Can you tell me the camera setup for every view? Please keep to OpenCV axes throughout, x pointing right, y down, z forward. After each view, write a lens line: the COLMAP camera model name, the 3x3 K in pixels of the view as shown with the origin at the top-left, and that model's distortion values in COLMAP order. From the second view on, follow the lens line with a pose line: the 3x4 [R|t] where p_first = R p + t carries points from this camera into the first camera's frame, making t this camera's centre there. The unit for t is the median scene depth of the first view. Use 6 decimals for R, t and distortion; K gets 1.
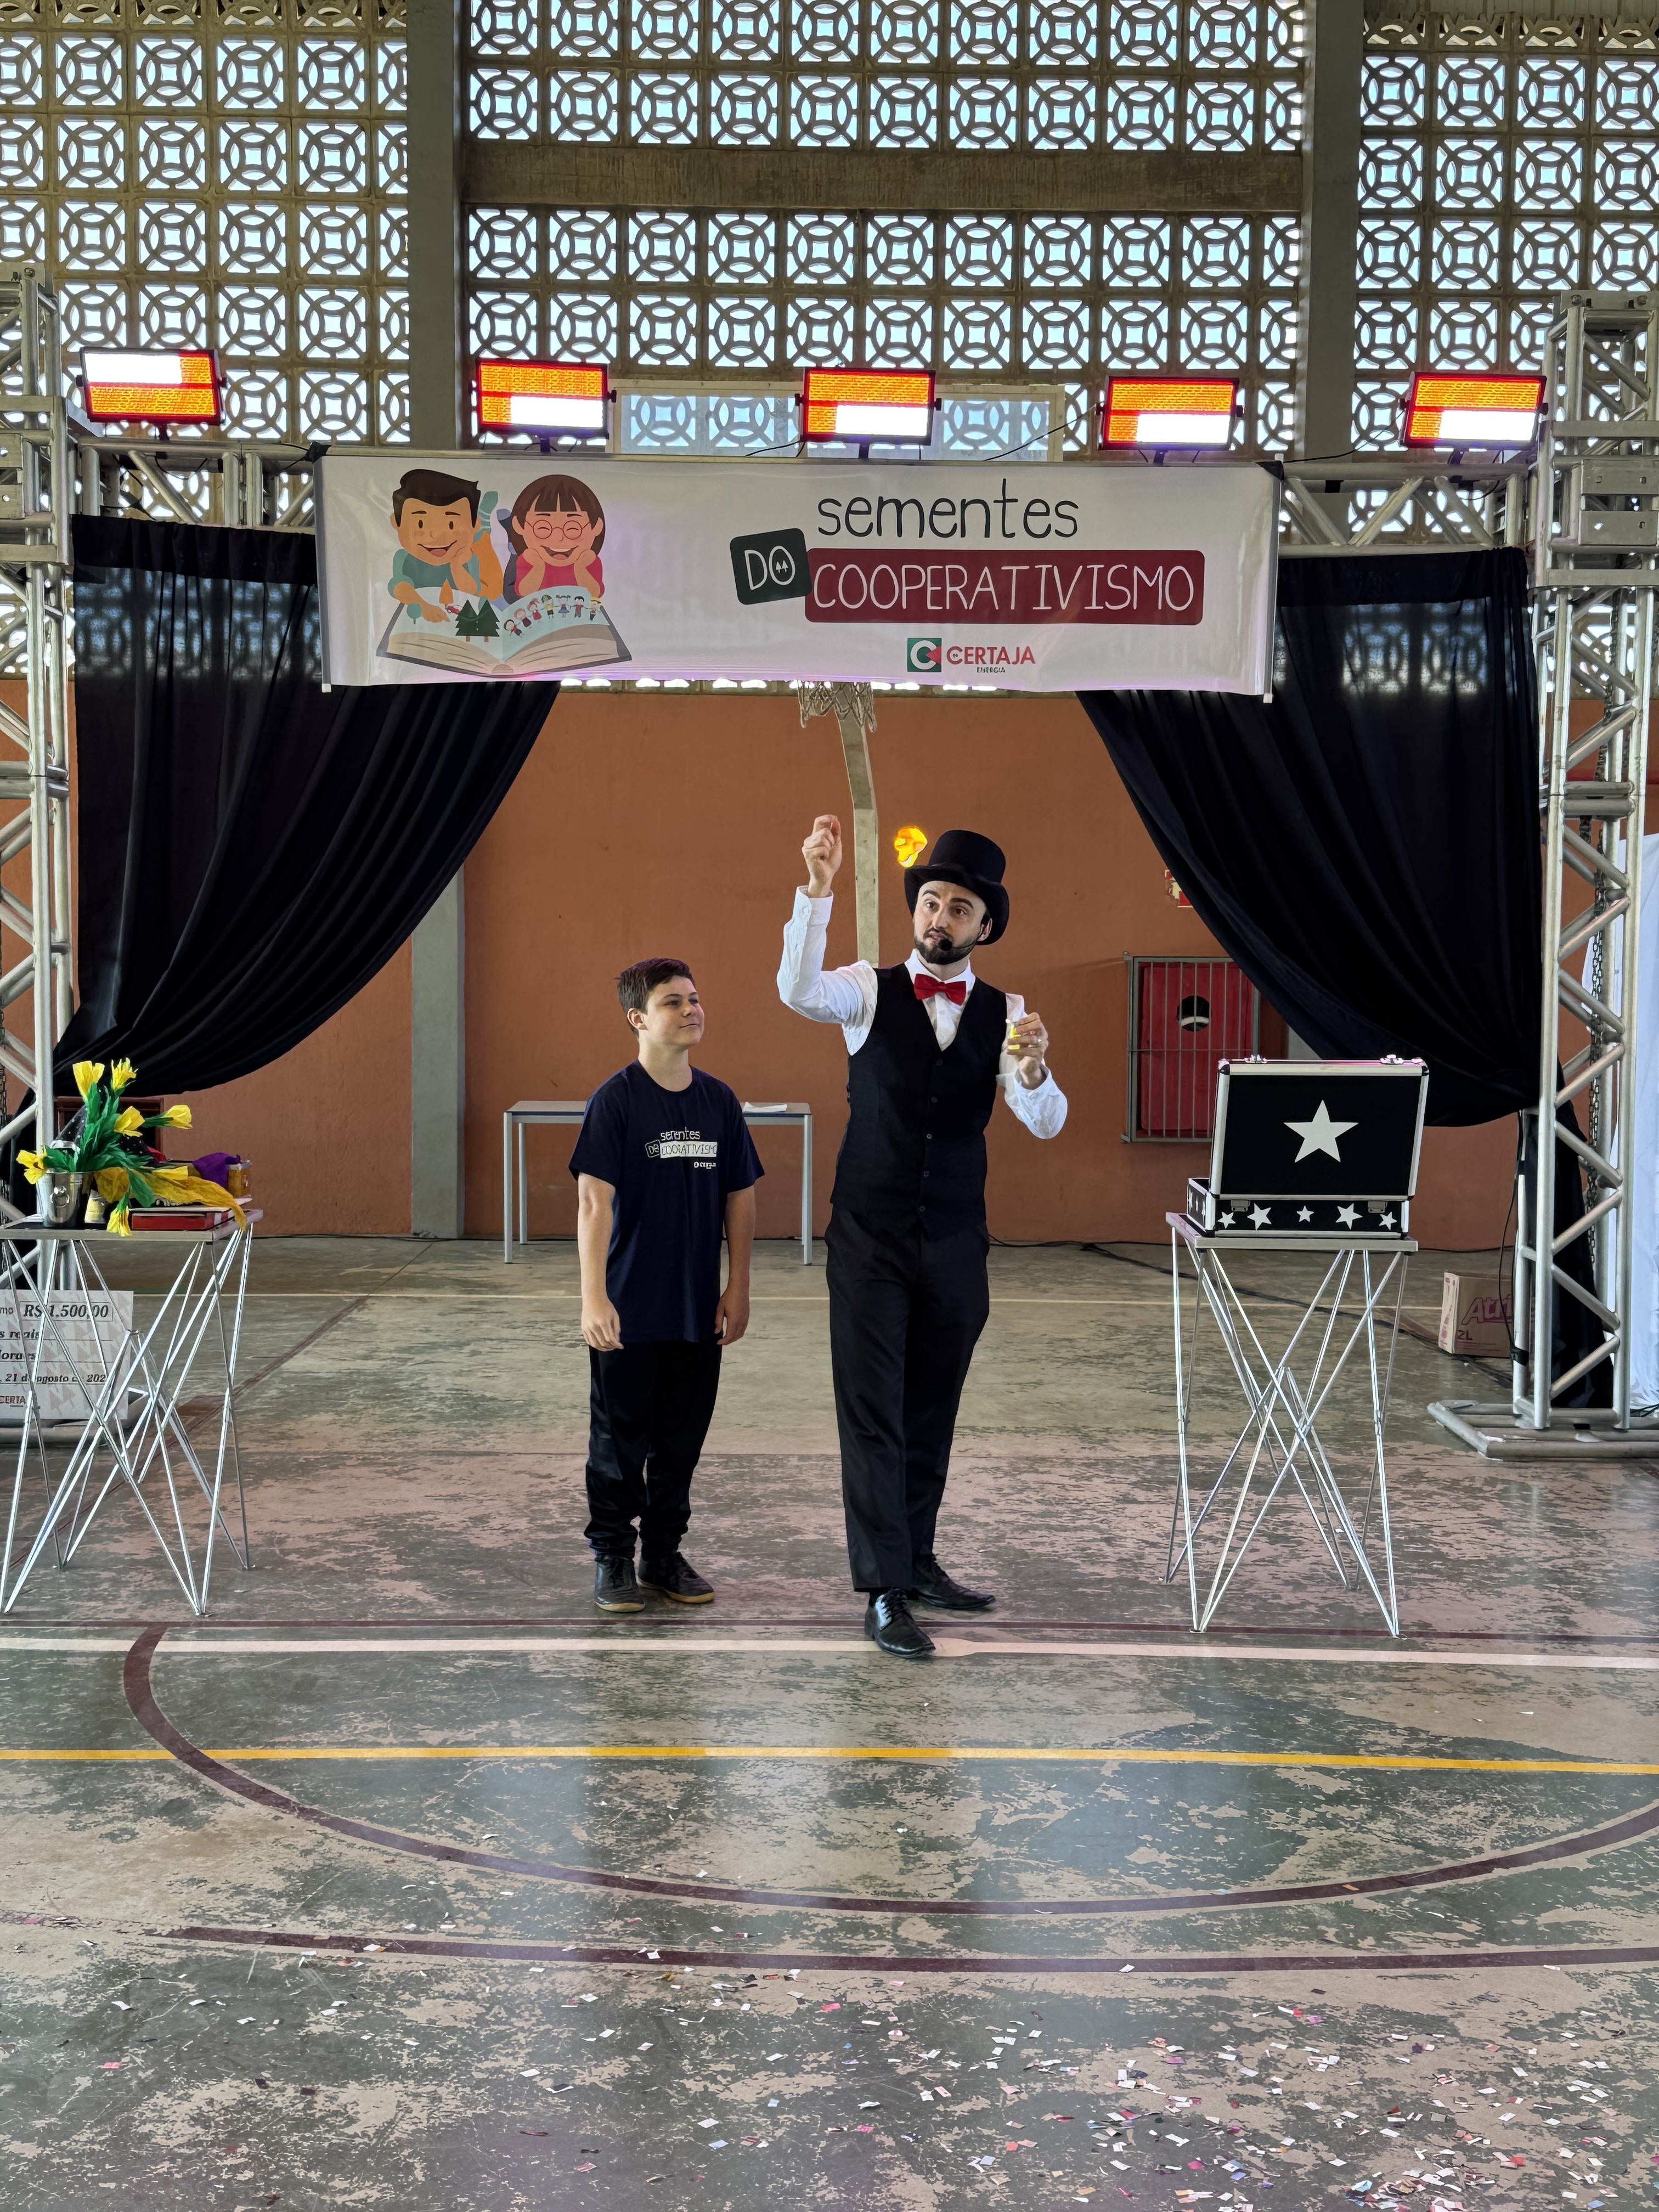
lens RADIAL K [[2640.6, 0, 811.1], [0, 2640.6, 1101.6], [0, 0, 1]] dist [0.083093, 0.000000]
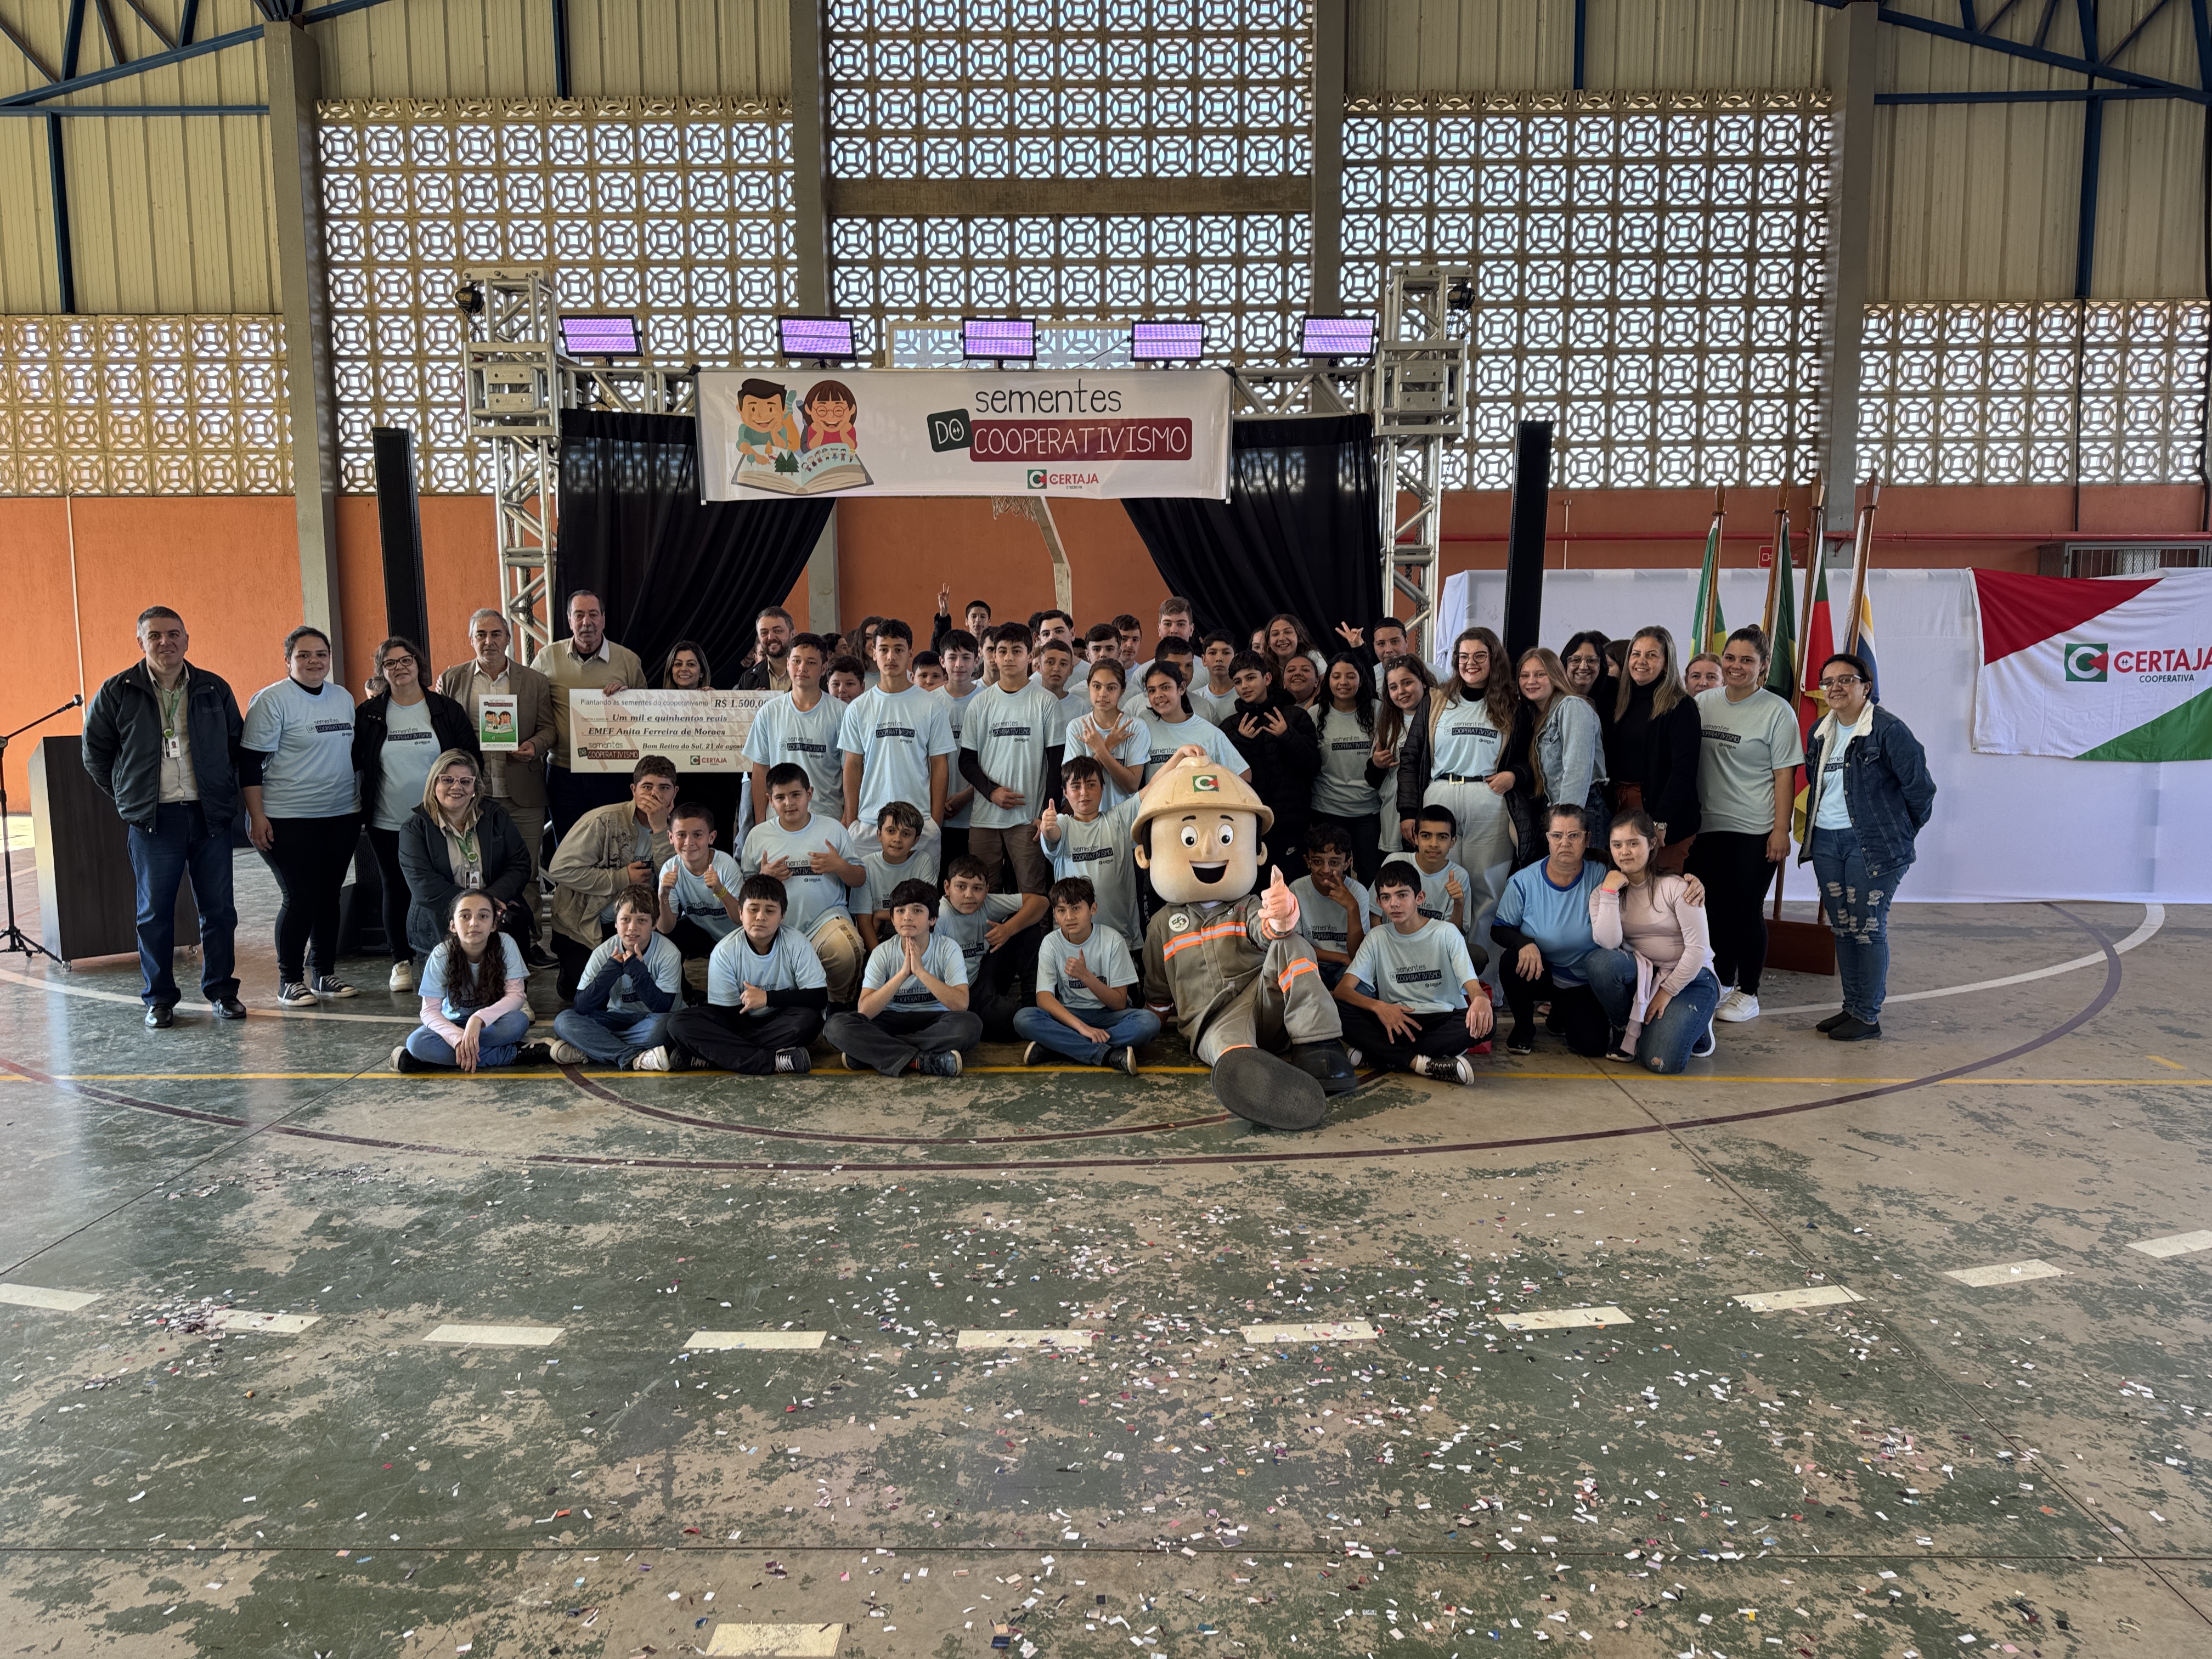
lens RADIAL K [[1546.7, 0, 1107.3], [0, 1546.7, 830.5], [0, 0, 1]] dist [0.044547, -0.048798]
pose [[0.999726, -0.013357, -0.019217, 0.107614], [0.014582, 0.997775, 0.065053, 0.001199], [0.018305, -0.065316, 0.997697, -0.061610]]
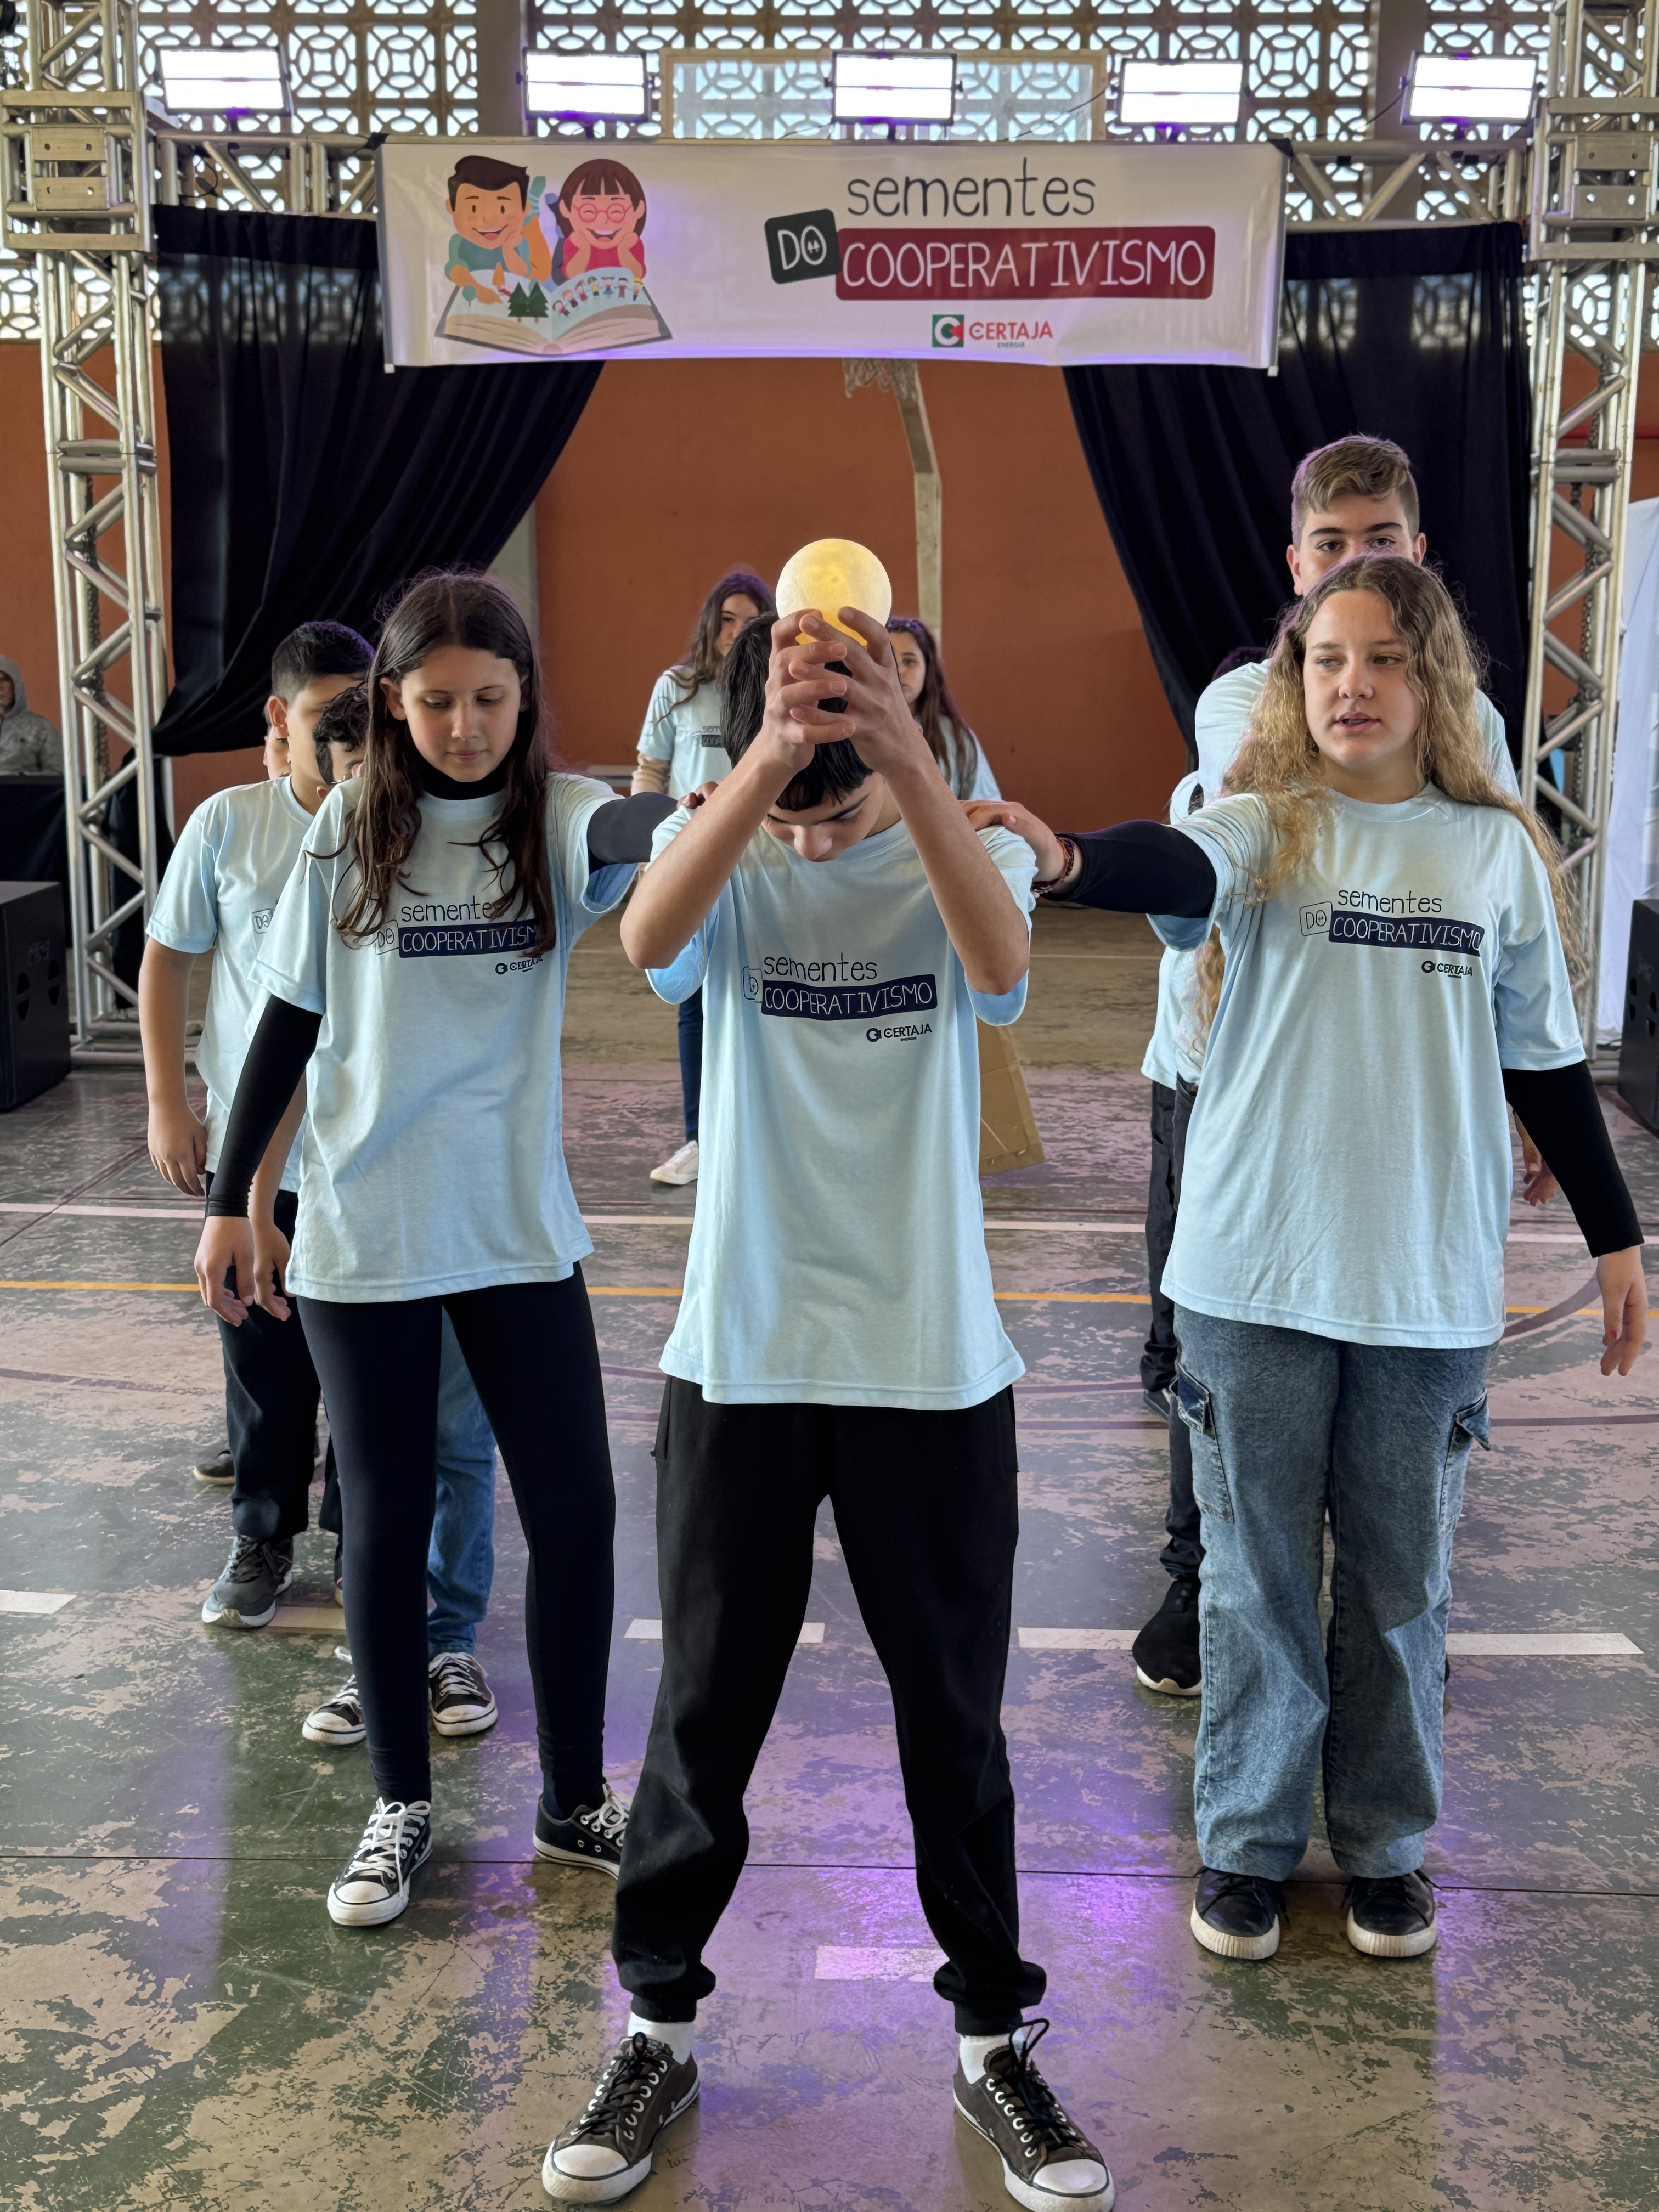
lens RADIAL K [[2783.4, 0, 804.2], [0, 2783.4, 1143.9], [0, 0, 1]] dist [0.051576, 0.000000]
pose [[0.998923, 0.005124, -0.046121, 0.038613], [0.000961, 0.991388, 0.130957, 0.007163], [0.046395, -0.130860, 0.990315, -0.154134]]
